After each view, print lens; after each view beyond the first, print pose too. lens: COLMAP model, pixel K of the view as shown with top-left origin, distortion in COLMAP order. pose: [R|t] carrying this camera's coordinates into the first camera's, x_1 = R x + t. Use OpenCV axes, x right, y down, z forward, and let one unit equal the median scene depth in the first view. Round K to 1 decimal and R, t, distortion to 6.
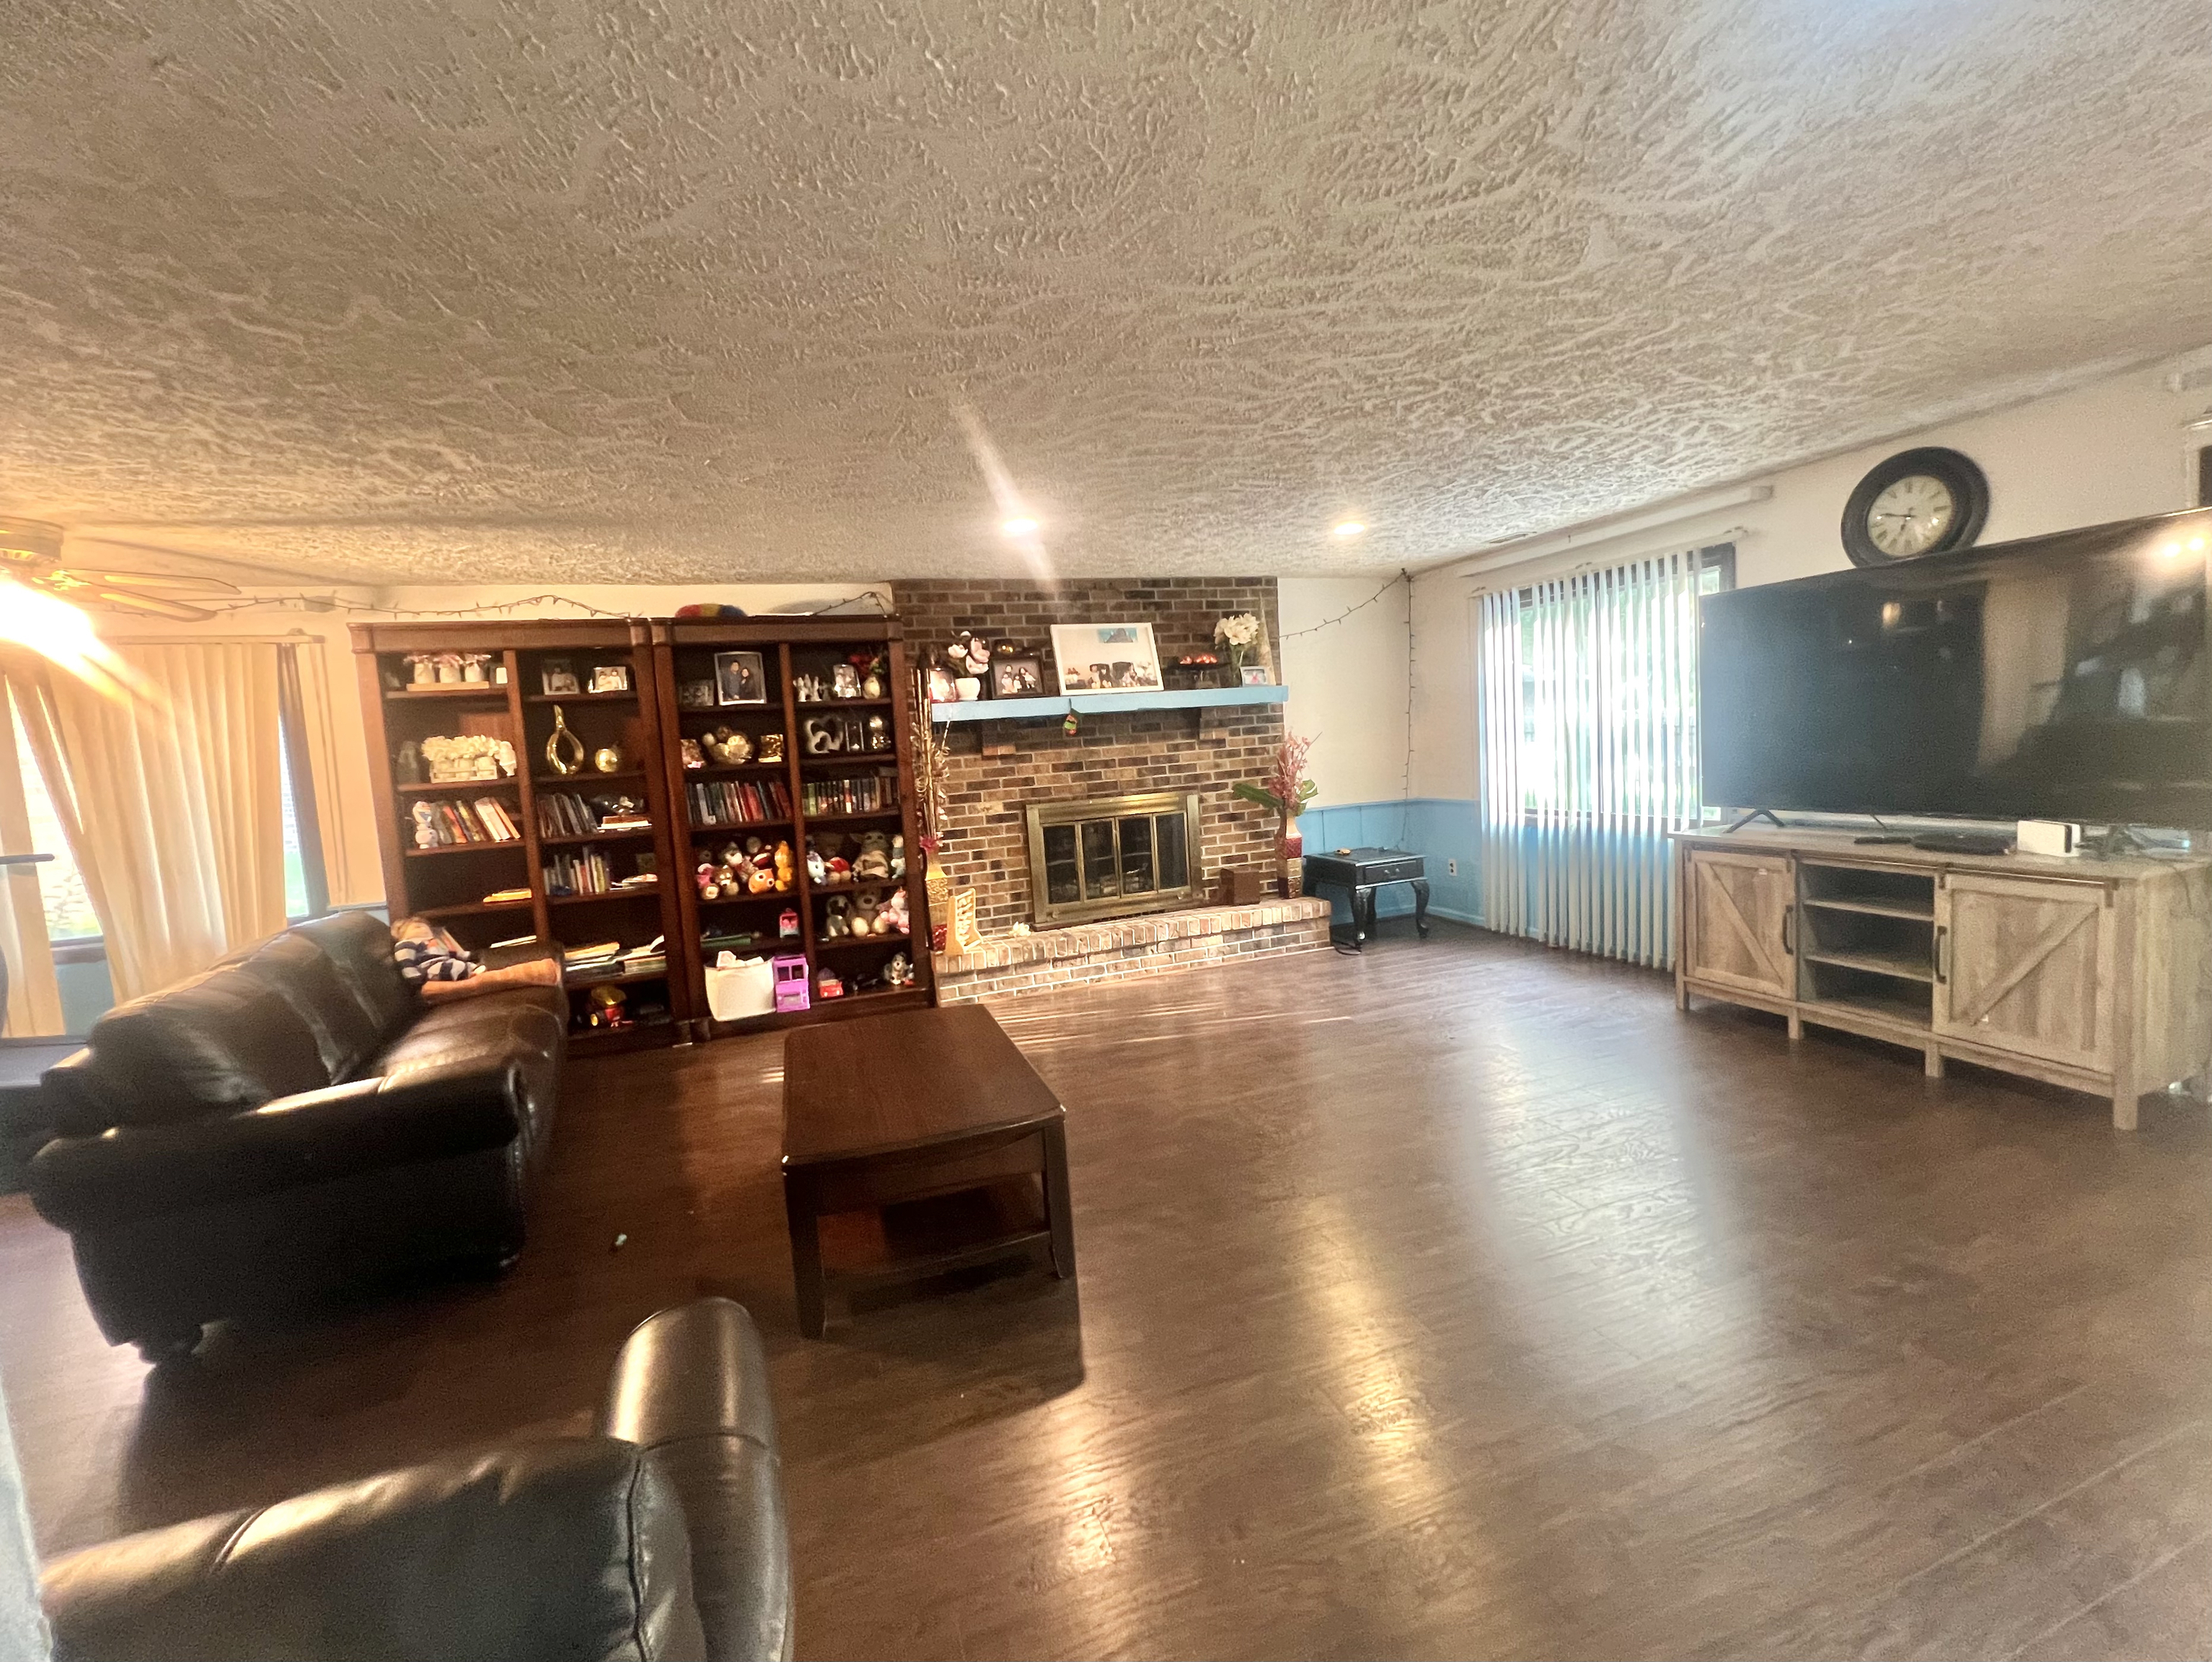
lens RADIAL K [[876.3, 0, 1111.7], [0, 876.3, 823.1], [0, 0, 1]] dist [-0.001815, -0.000192]
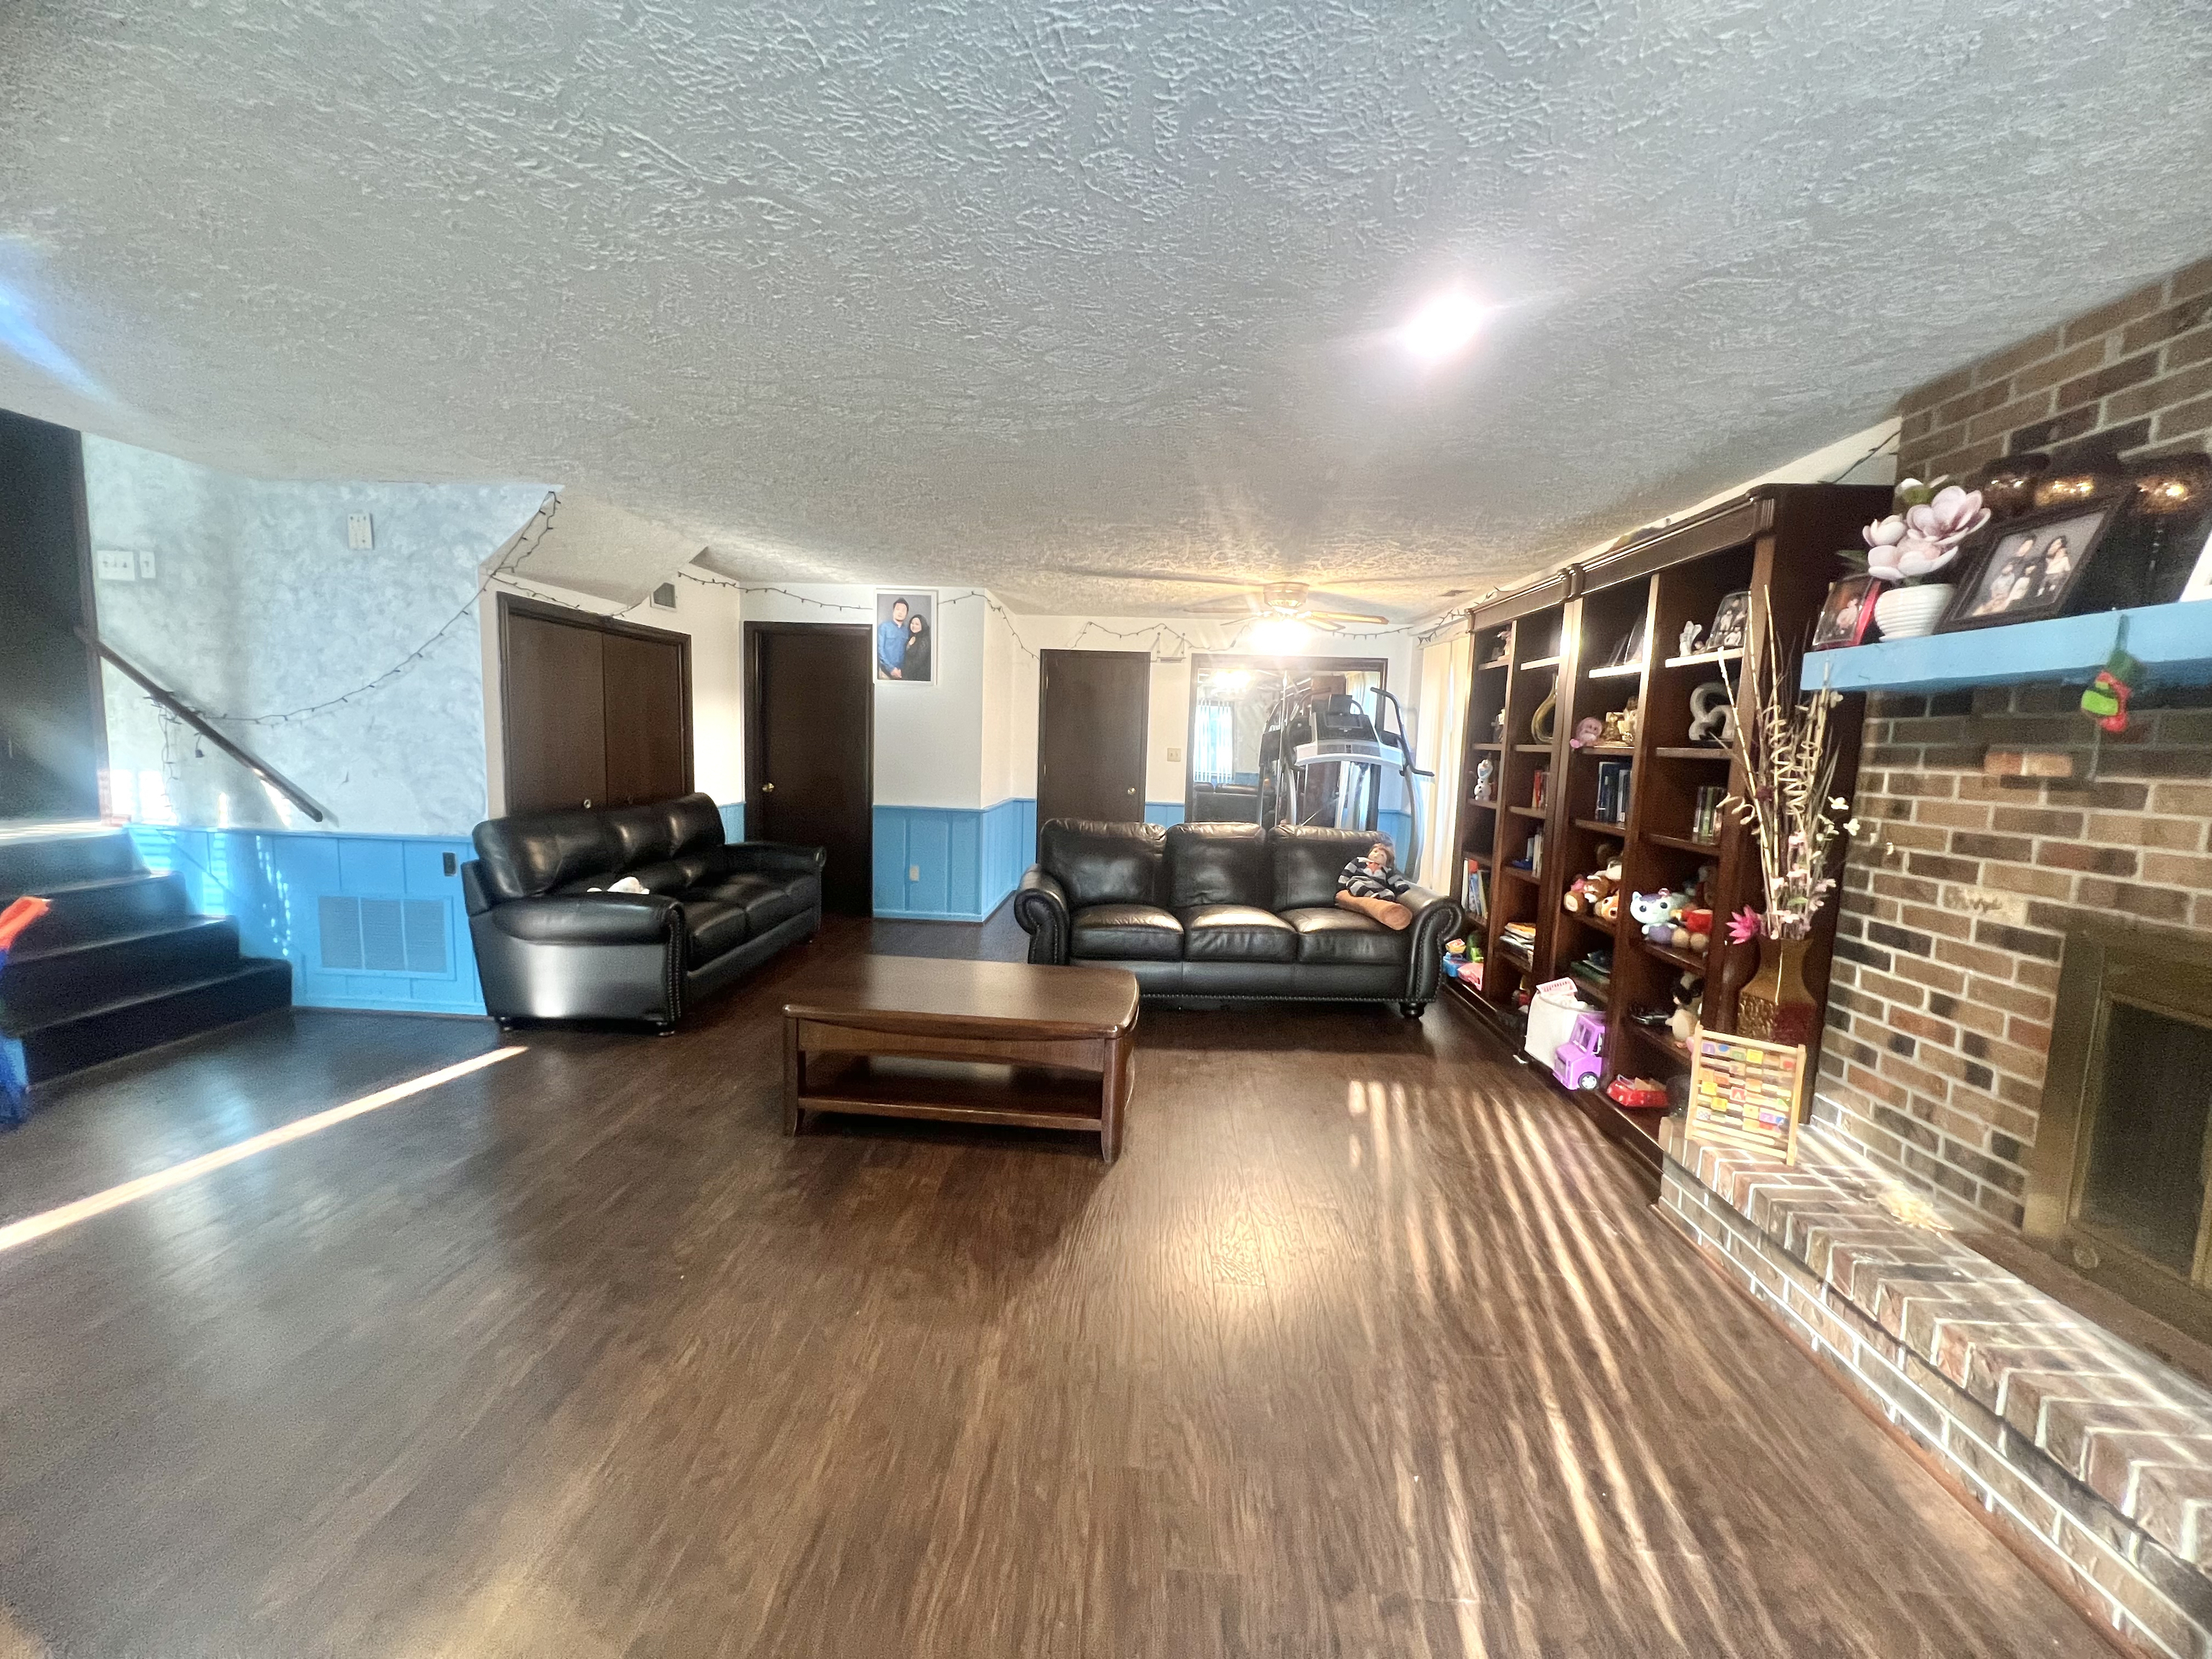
lens RADIAL K [[876.3, 0, 1118.4], [0, 876.3, 833.0], [0, 0, 1]] dist [-0.001815, -0.000192]
pose [[-0.375989, 0.152004, -0.914071, 0.375107], [-0.090010, 0.975797, 0.199293, -0.093914], [0.922242, 0.157208, -0.353208, 0.771850]]
